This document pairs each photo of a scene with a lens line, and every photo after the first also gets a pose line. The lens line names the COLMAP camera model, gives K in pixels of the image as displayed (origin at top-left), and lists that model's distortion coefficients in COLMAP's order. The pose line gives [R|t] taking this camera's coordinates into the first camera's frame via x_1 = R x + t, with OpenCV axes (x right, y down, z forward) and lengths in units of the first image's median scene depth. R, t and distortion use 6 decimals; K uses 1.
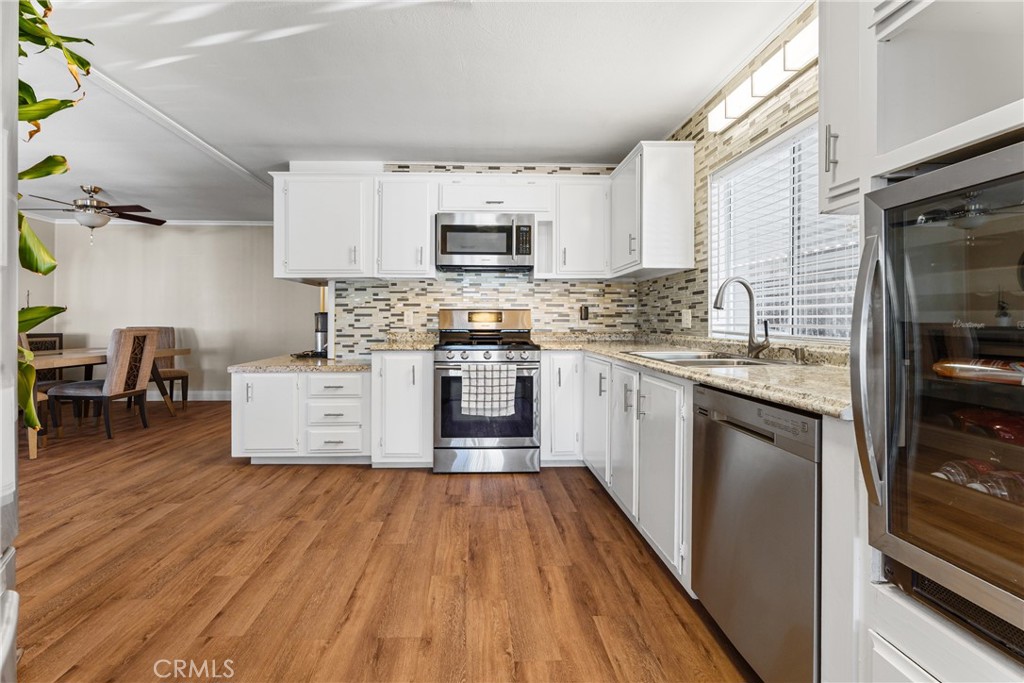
lens RADIAL K [[452.3, 0, 488.0], [0, 452.3, 319.6], [0, 0, 1]] dist [0.001320, 0.000408]
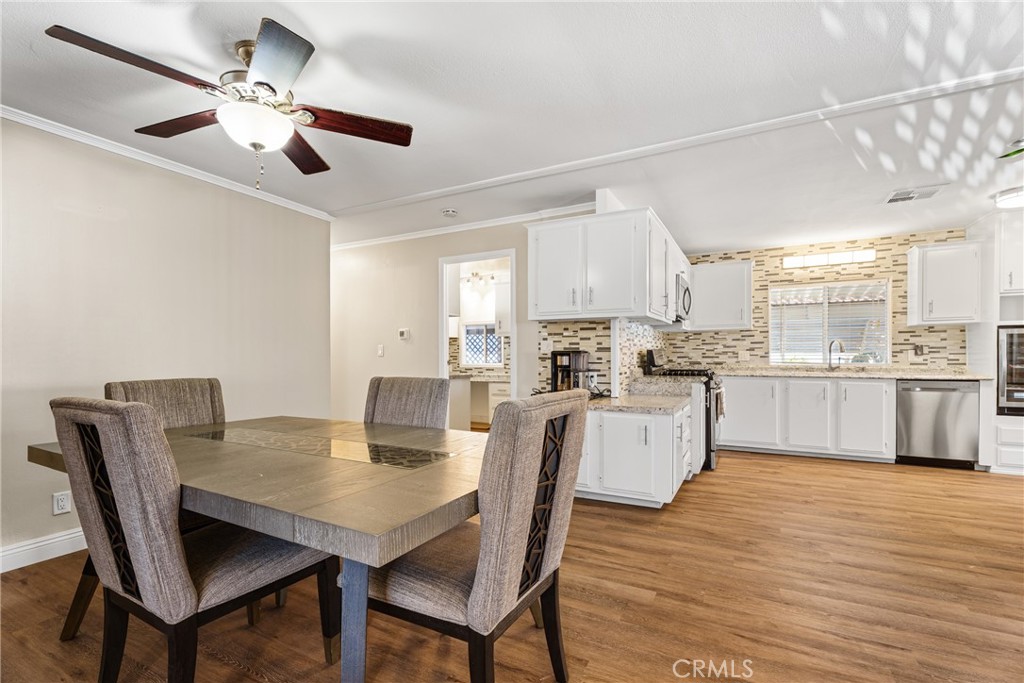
lens RADIAL K [[456.7, 0, 514.6], [0, 456.7, 360.1], [0, 0, 1]] dist [0.002039, -0.000083]
pose [[0.498893, -0.004368, 0.866652, -2.182455], [-0.003270, 0.999971, 0.006923, 0.005536], [-0.866657, -0.006288, 0.498864, 1.145698]]
